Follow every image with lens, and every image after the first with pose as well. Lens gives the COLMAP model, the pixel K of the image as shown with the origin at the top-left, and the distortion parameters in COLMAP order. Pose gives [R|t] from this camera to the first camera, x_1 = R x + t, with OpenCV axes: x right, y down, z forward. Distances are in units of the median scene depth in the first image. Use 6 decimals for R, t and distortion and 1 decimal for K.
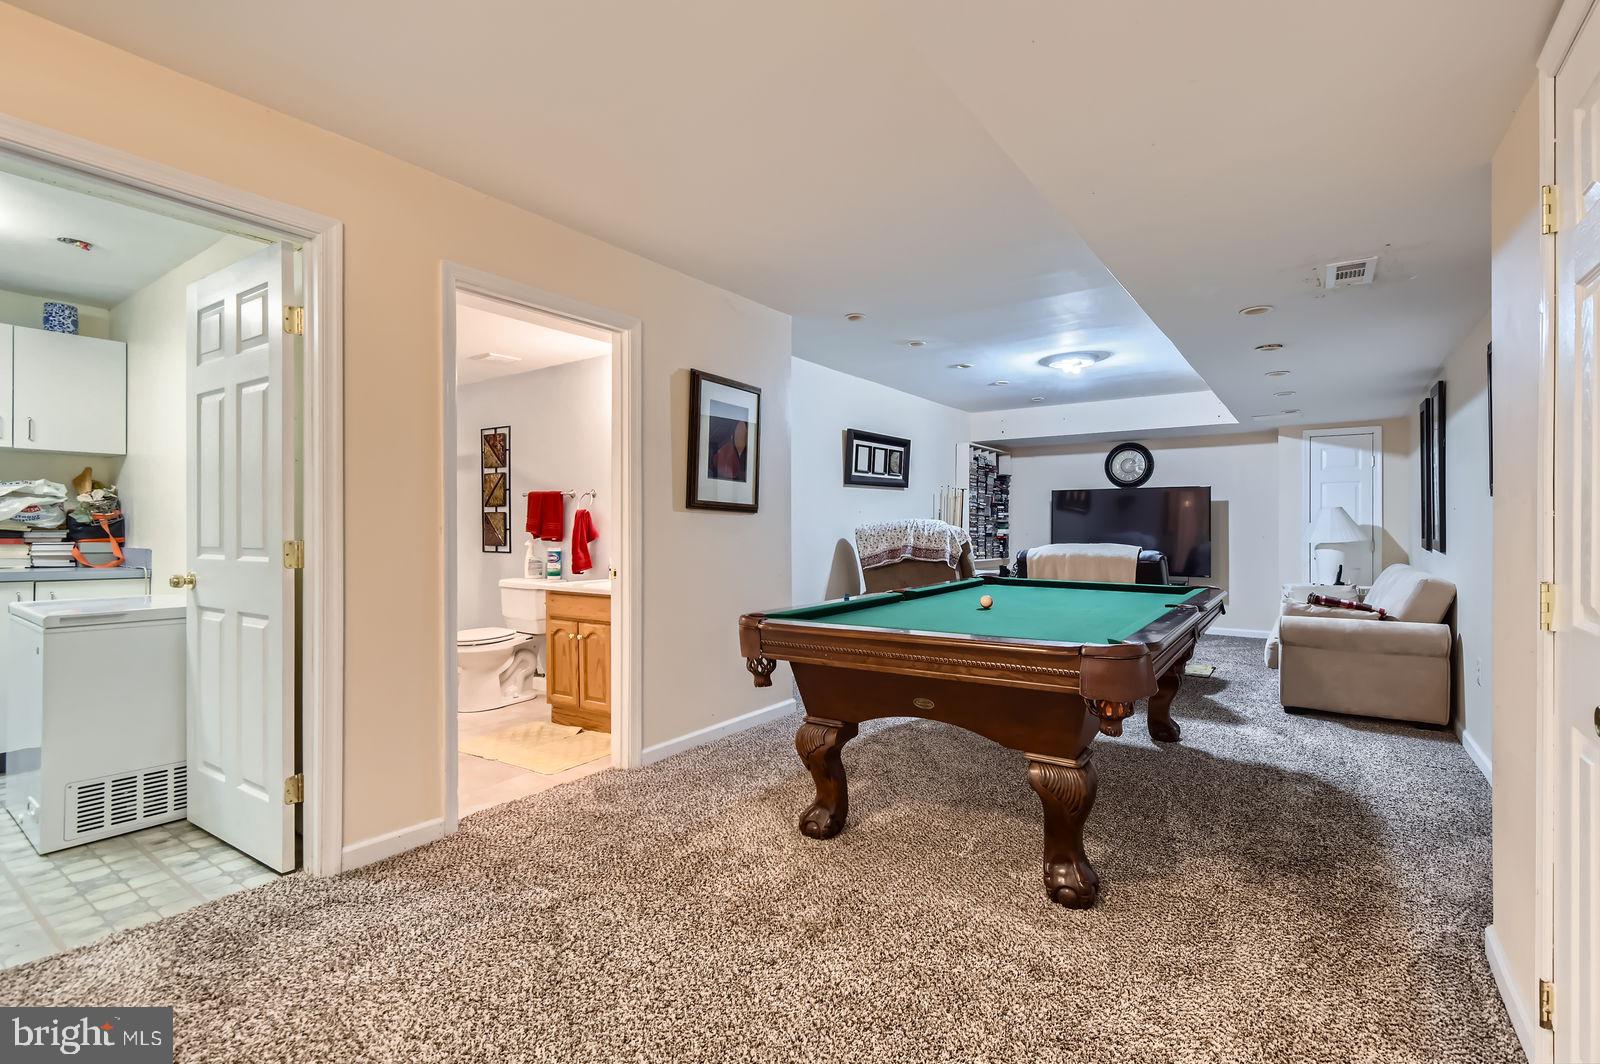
lens RADIAL K [[740.3, 0, 803.8], [0, 740.3, 532.5], [0, 0, 1]] dist [0.003426, 0.000068]
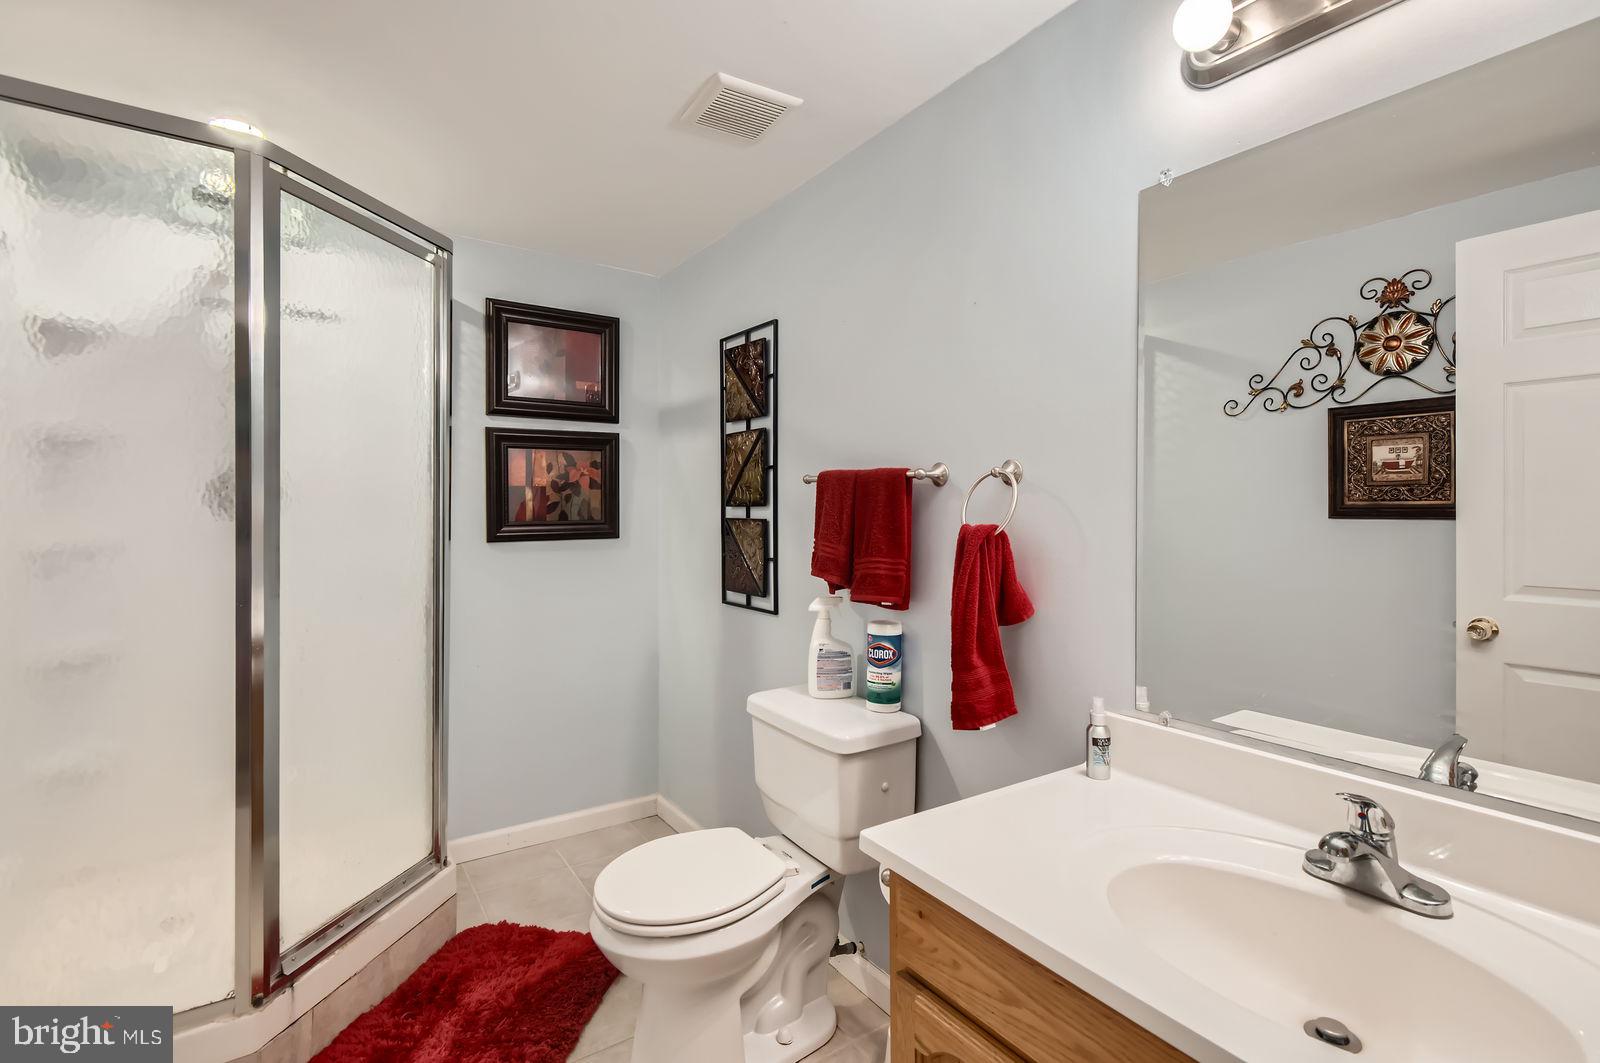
lens RADIAL K [[740.3, 0, 796.7], [0, 740.3, 519.9], [0, 0, 1]] dist [0.003426, 0.000068]
pose [[0.932269, 0.005845, -0.361719, -0.229538], [-0.002065, 0.999939, 0.010837, -0.031823], [0.361760, -0.009356, 0.932224, 0.602478]]
